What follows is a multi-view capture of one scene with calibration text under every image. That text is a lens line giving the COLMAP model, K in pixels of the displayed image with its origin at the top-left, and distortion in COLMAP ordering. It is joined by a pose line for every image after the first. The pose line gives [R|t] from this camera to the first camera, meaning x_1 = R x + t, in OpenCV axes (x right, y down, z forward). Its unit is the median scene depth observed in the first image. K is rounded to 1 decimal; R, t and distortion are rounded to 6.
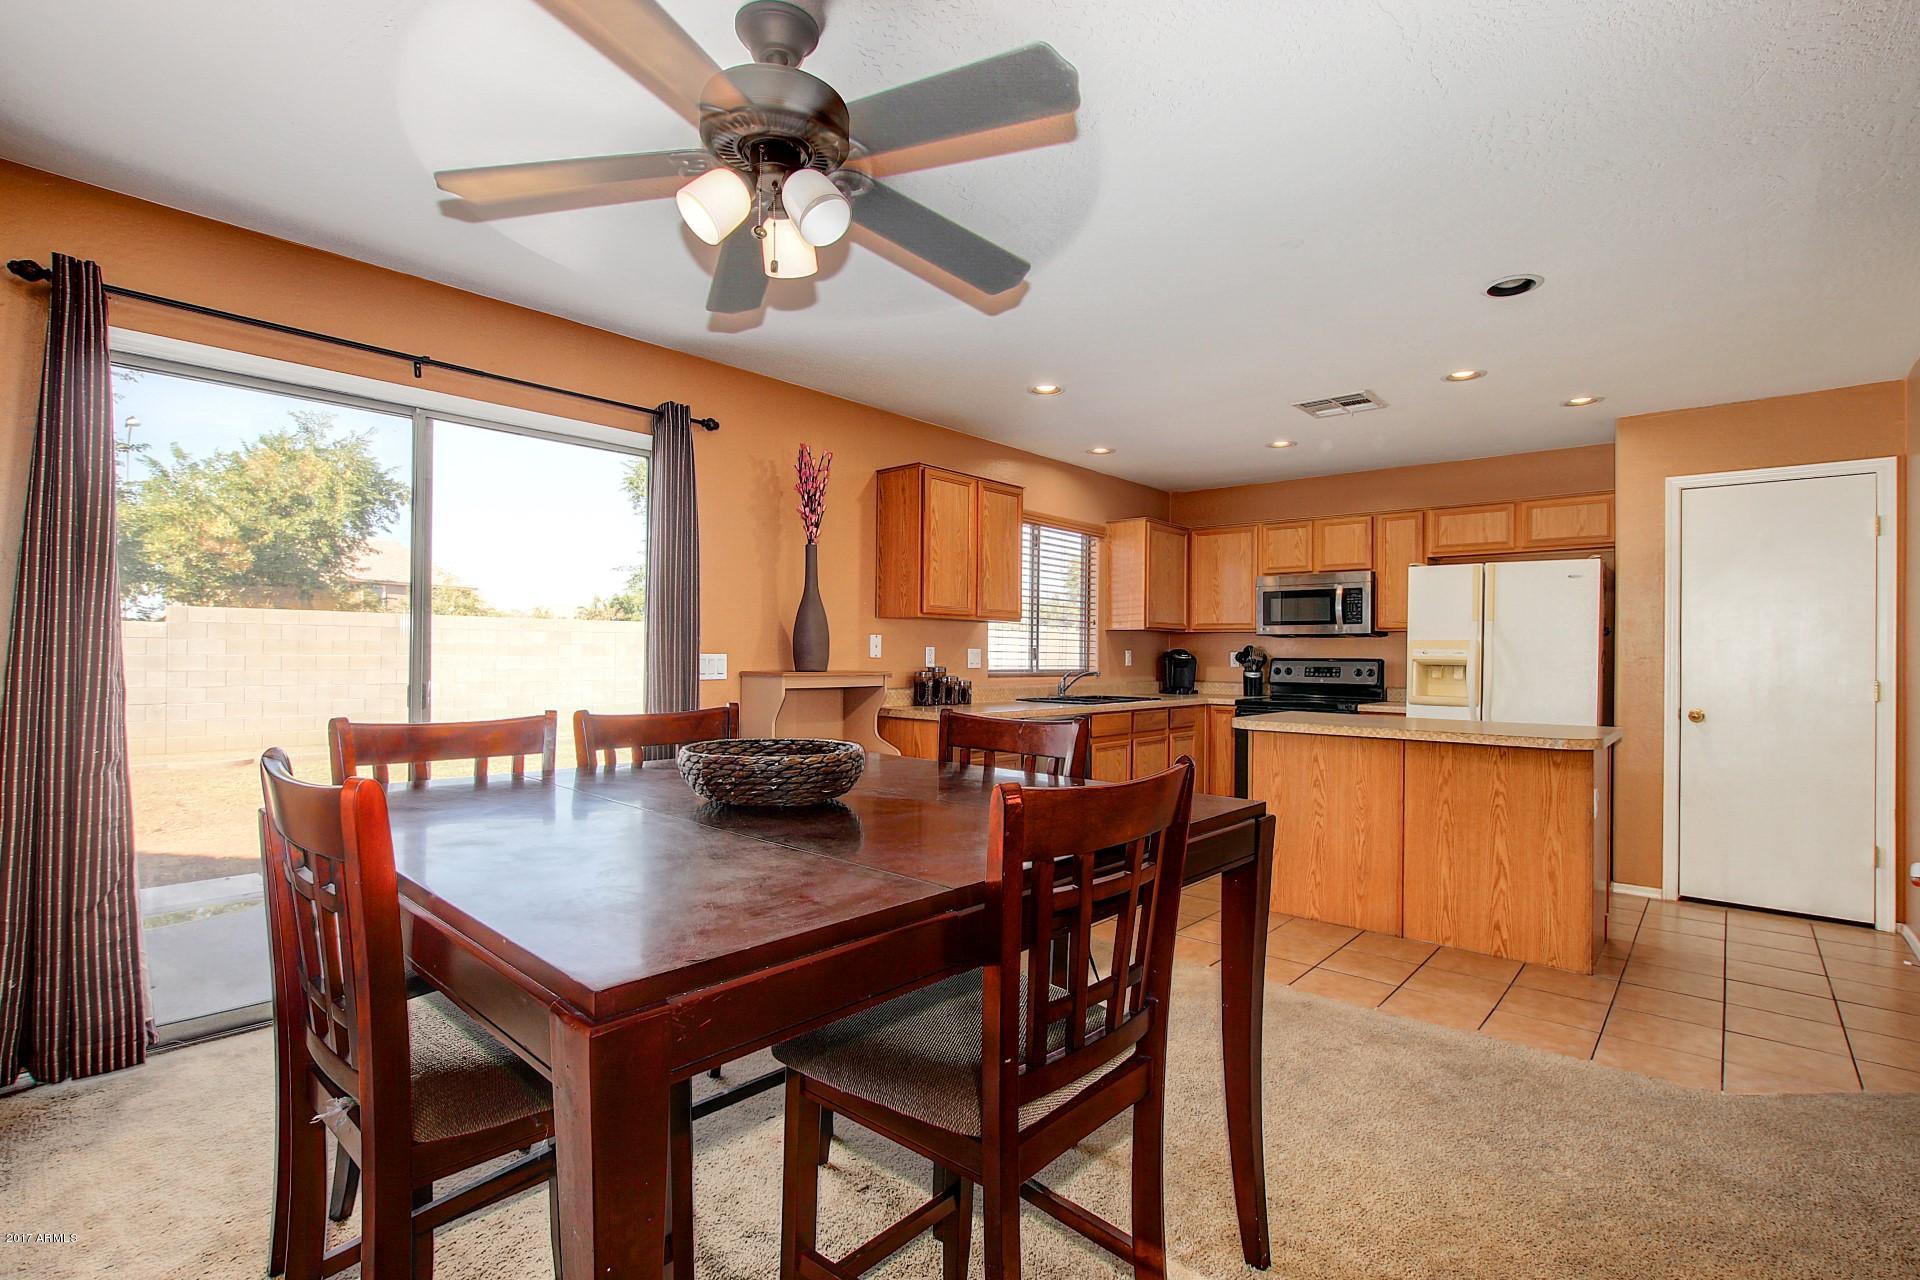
lens RADIAL K [[892.3, 0, 962.2], [0, 892.3, 638.9], [0, 0, 1]] dist [-0.025264, 0.001386]
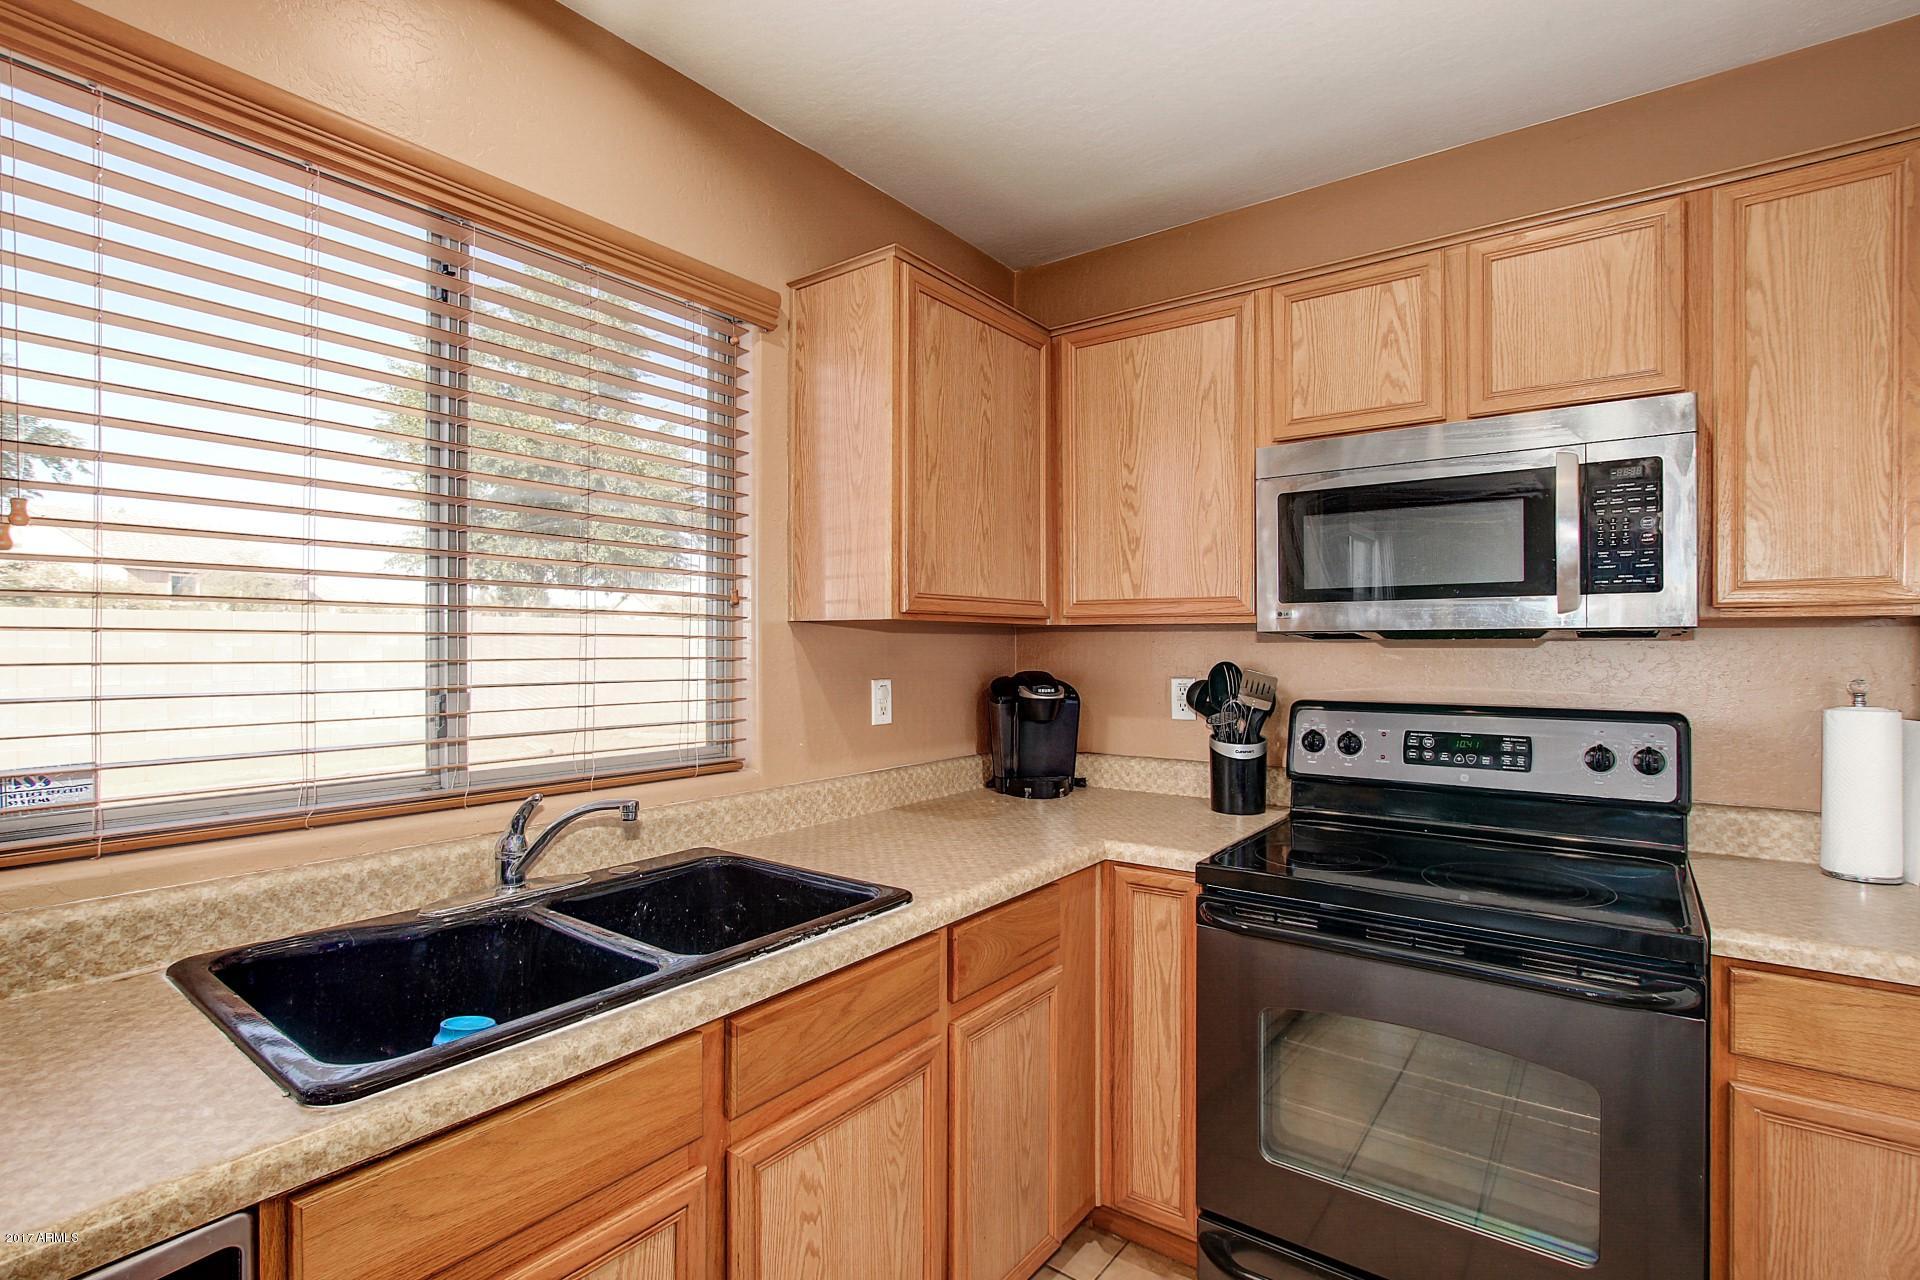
lens RADIAL K [[892.3, 0, 958.6], [0, 892.3, 638.4], [0, 0, 1]] dist [-0.025264, 0.001386]
pose [[0.996737, -0.010764, 0.080002, 0.212773], [0.009936, 0.999893, 0.010737, -0.007721], [-0.080109, -0.009907, 0.996737, 0.737184]]
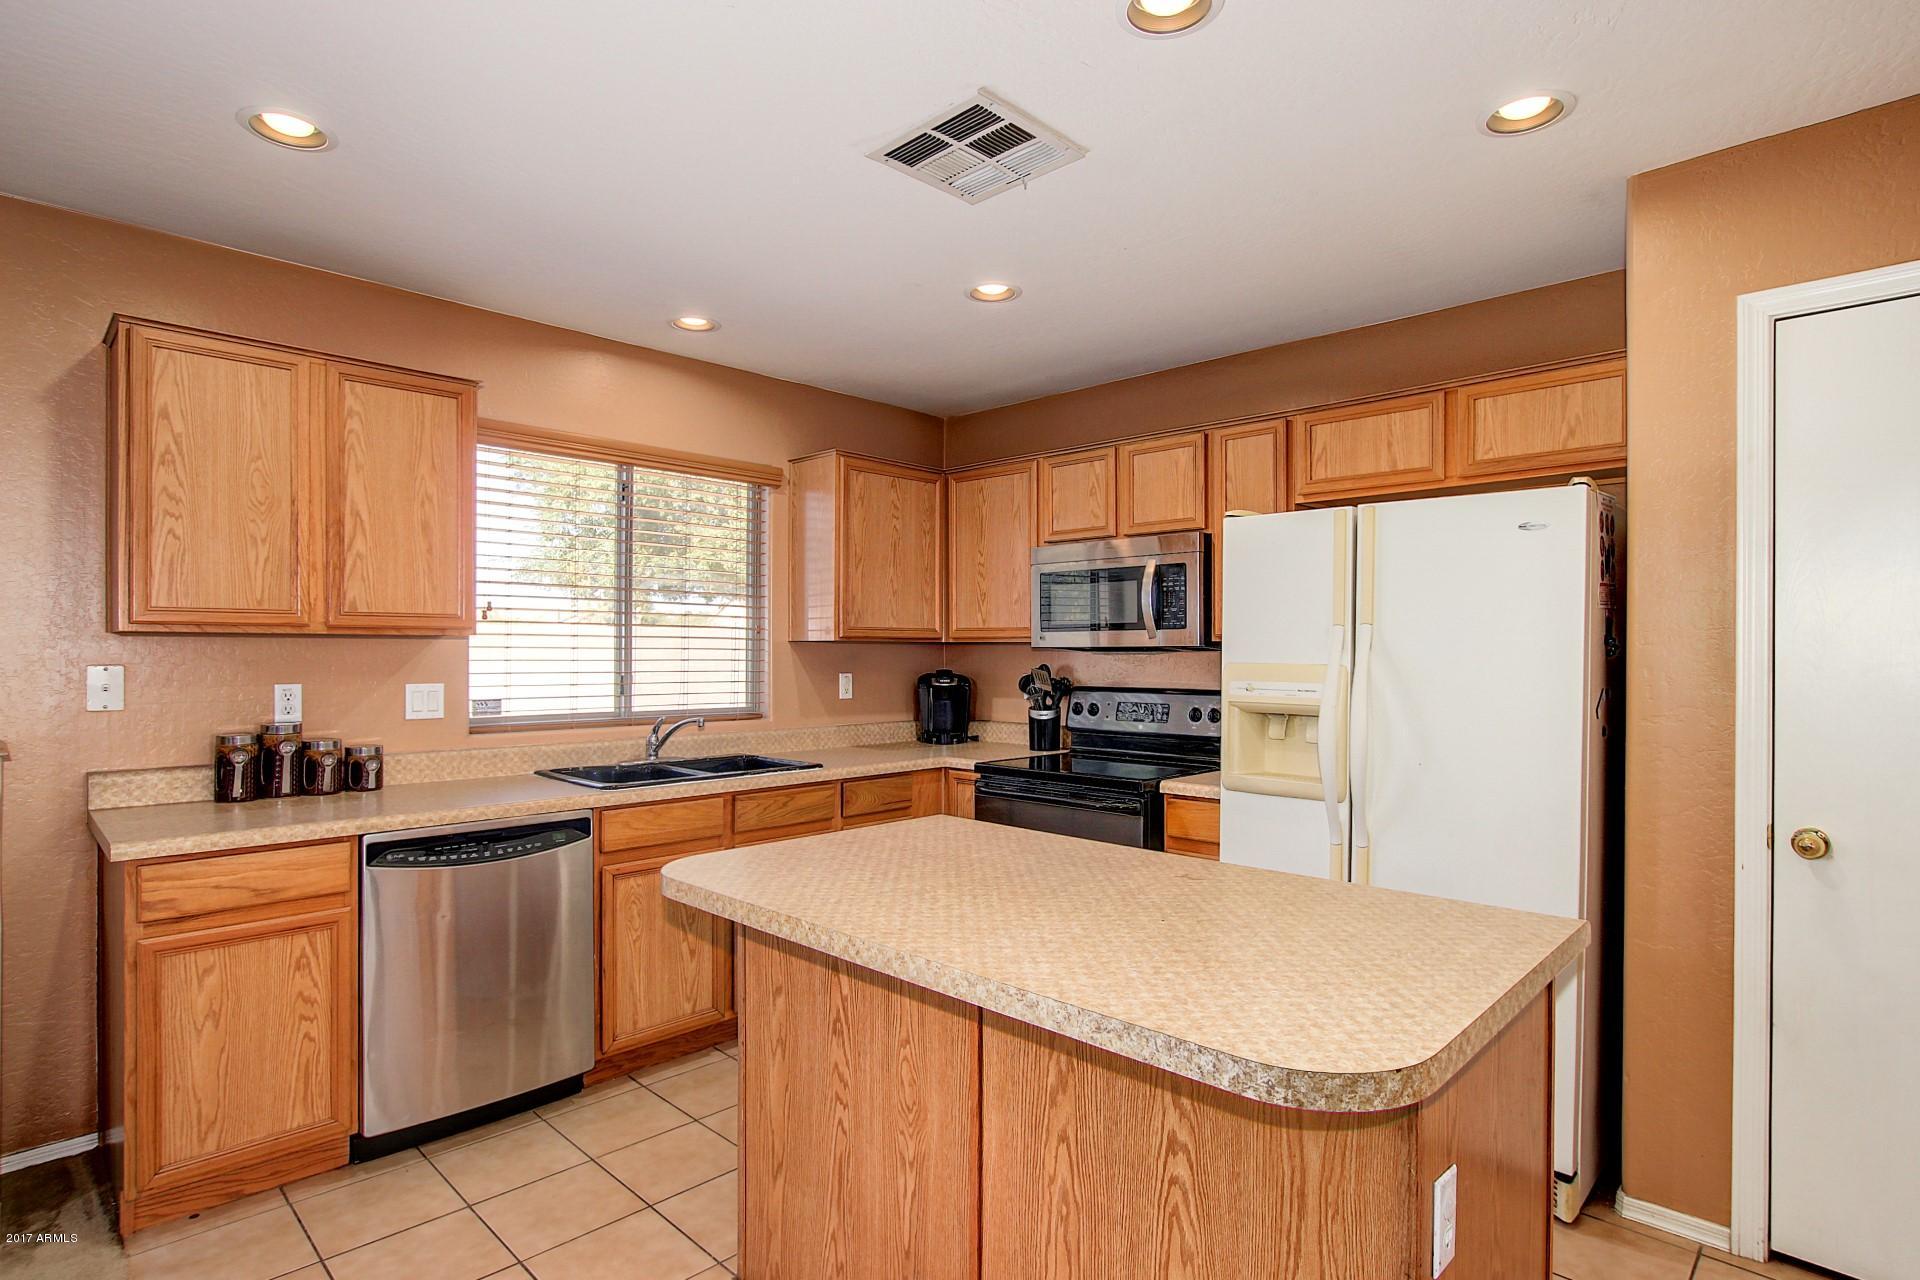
lens RADIAL K [[974.3, 0, 961.9], [0, 974.3, 646.5], [0, 0, 1]] dist [-0.015874, 0.002101]
pose [[0.998950, -0.008587, -0.045010, 0.333106], [0.009057, 0.999907, 0.010242, -0.013321], [0.044918, -0.010639, 0.998934, 0.383404]]
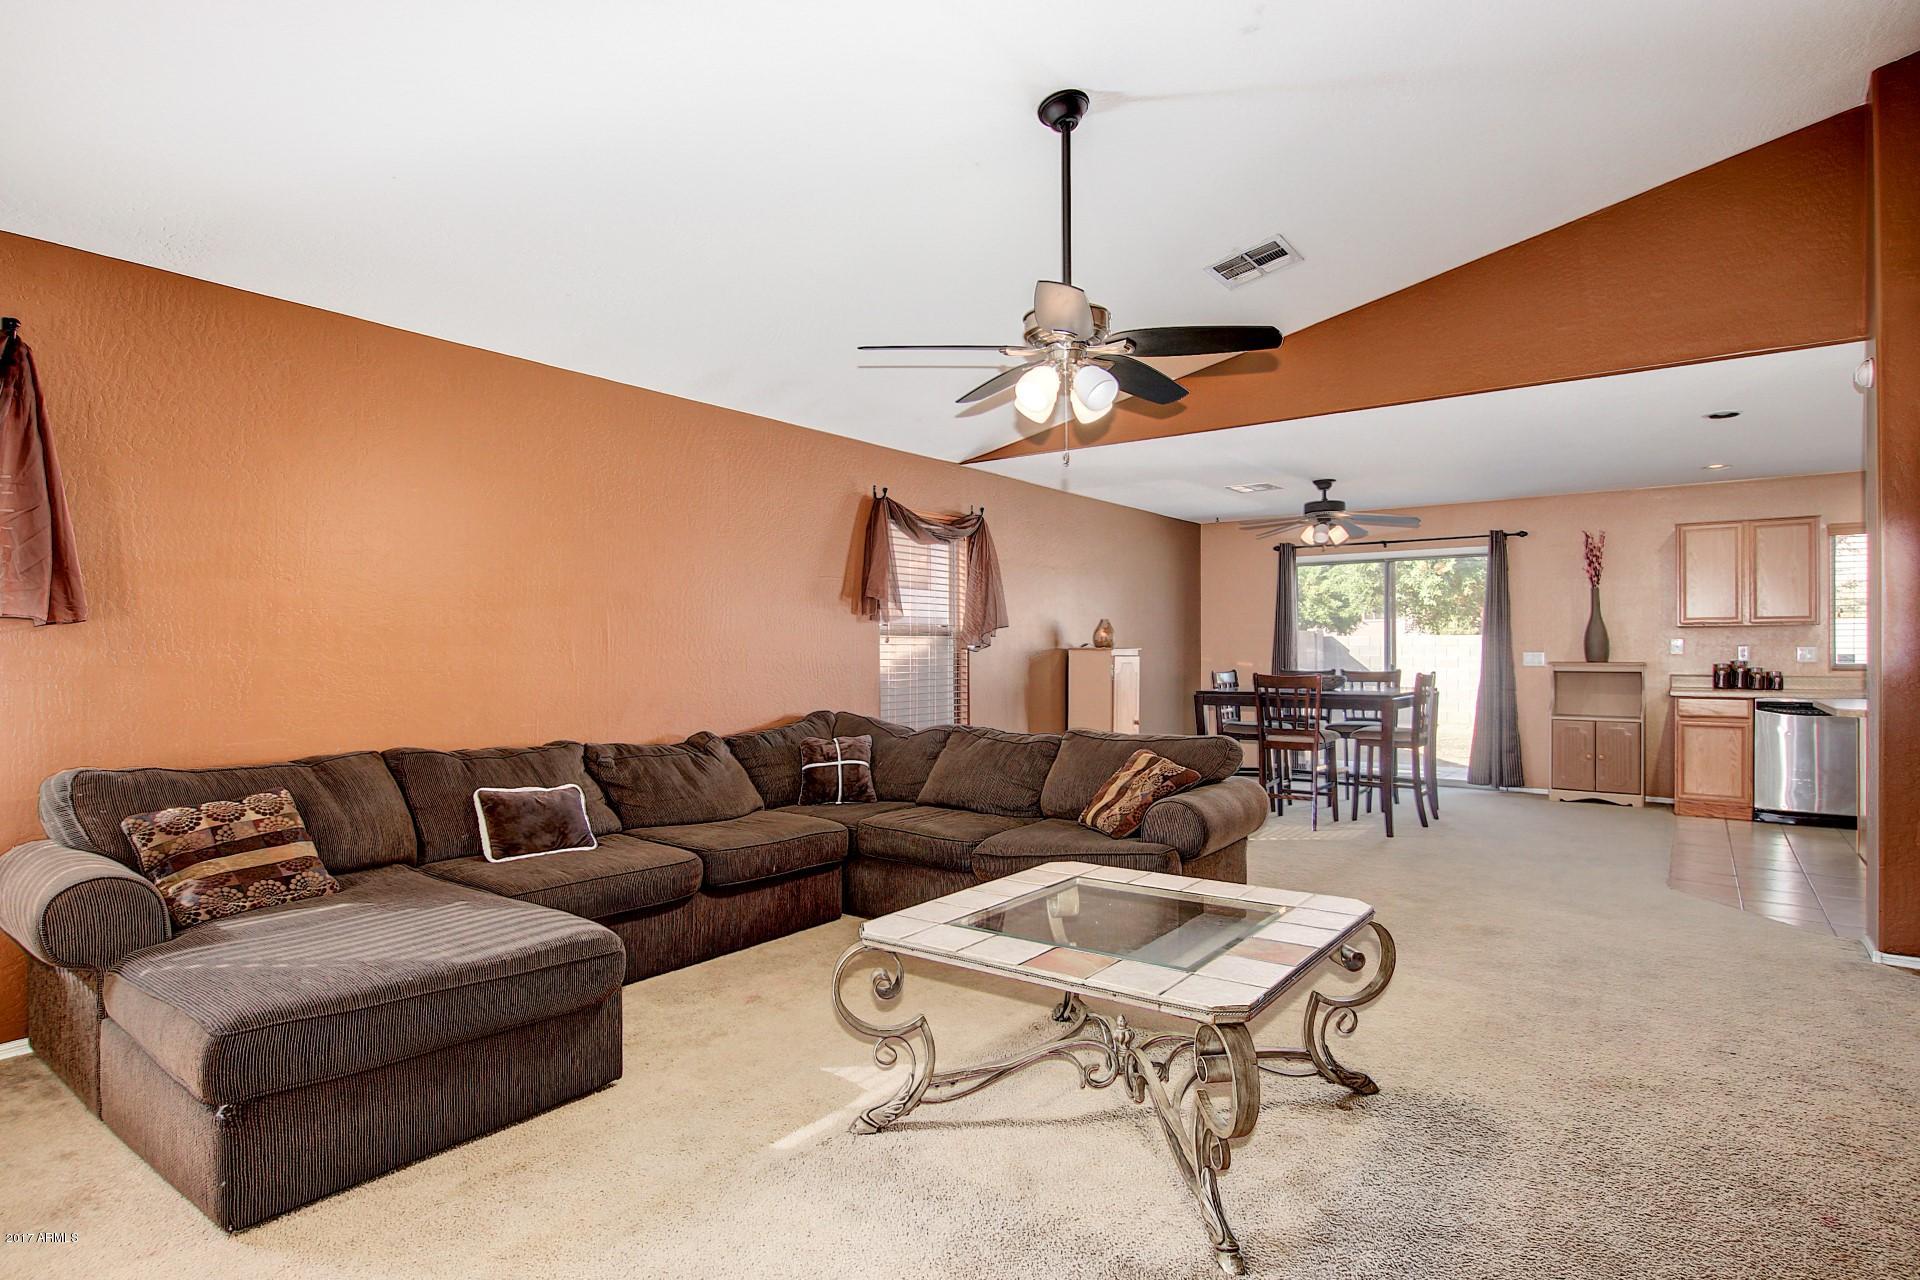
lens RADIAL K [[974.3, 0, 961.5], [0, 974.3, 652.6], [0, 0, 1]] dist [-0.015874, 0.002101]
pose [[0.079766, -0.011660, -0.996745, 1.143589], [0.014532, 0.999839, -0.010533, 0.014898], [0.996708, -0.013645, 0.079923, -0.258668]]
